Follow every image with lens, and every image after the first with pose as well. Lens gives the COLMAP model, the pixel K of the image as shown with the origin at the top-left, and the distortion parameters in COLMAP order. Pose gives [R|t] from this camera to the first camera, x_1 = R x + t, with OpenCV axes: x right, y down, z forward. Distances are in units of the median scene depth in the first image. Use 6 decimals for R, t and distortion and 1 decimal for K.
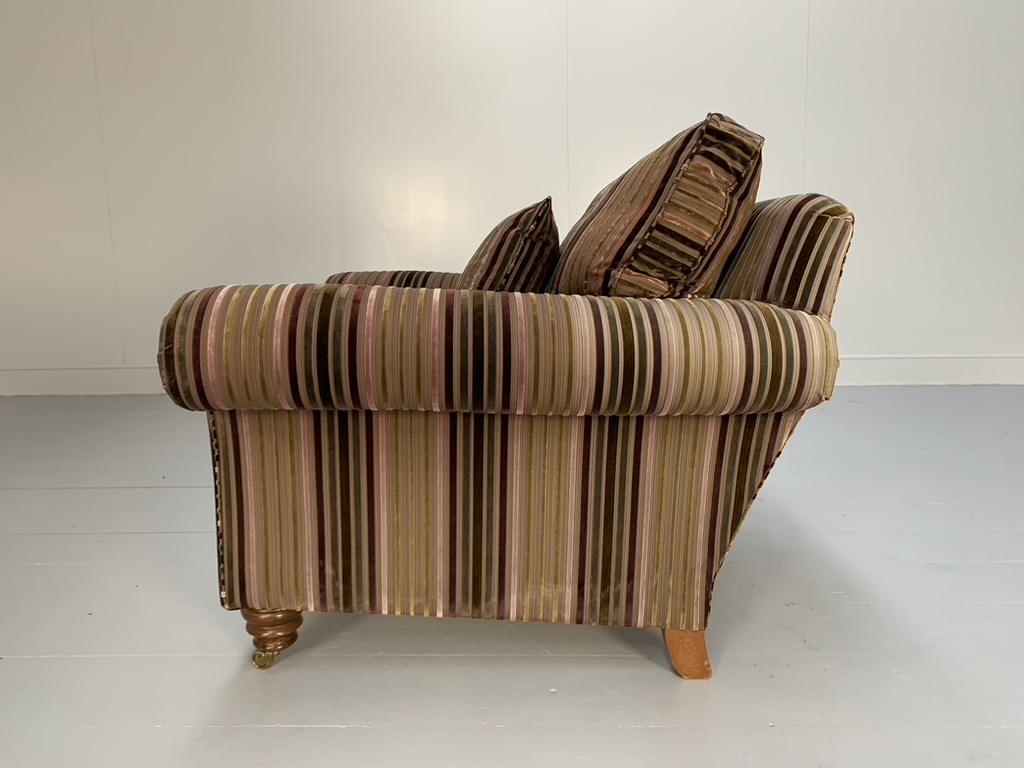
lens RADIAL K [[793.9, 0, 508.5], [0, 793.9, 352.3], [0, 0, 1]] dist [0.039347, -0.073892]
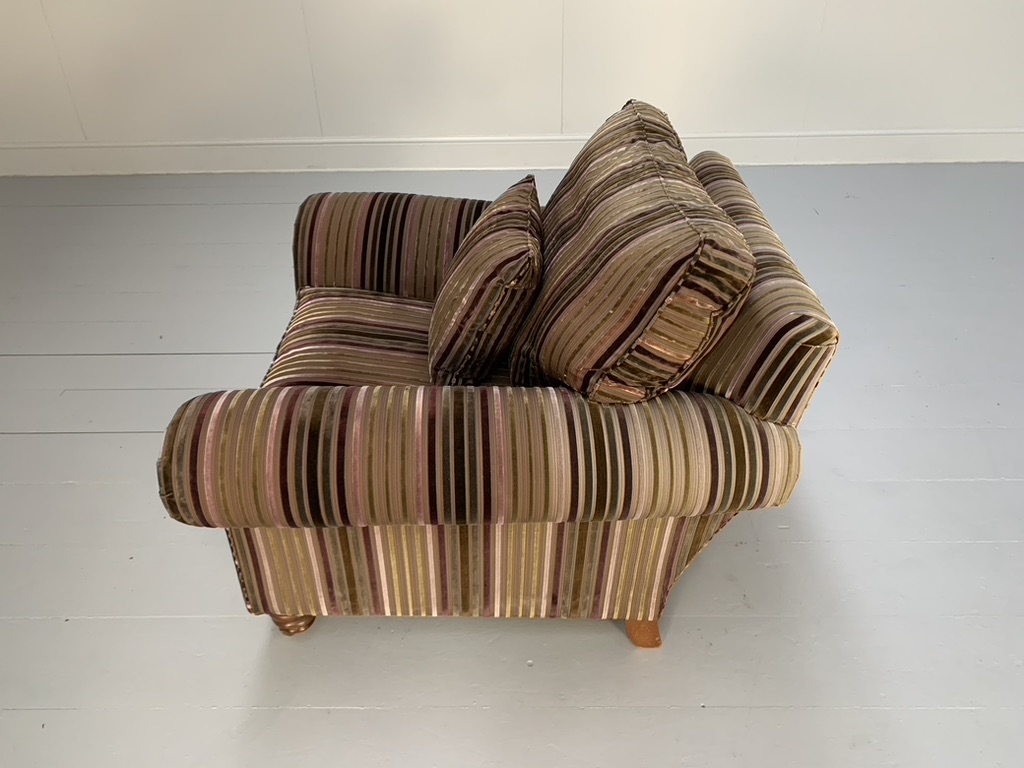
lens RADIAL K [[793.9, 0, 503.7], [0, 793.9, 394.1], [0, 0, 1]] dist [0.039347, -0.073892]
pose [[0.999953, -0.009238, 0.003040, 0.016395], [0.006993, 0.900166, 0.435491, -0.515593], [-0.006759, -0.435450, 0.900188, 0.083861]]
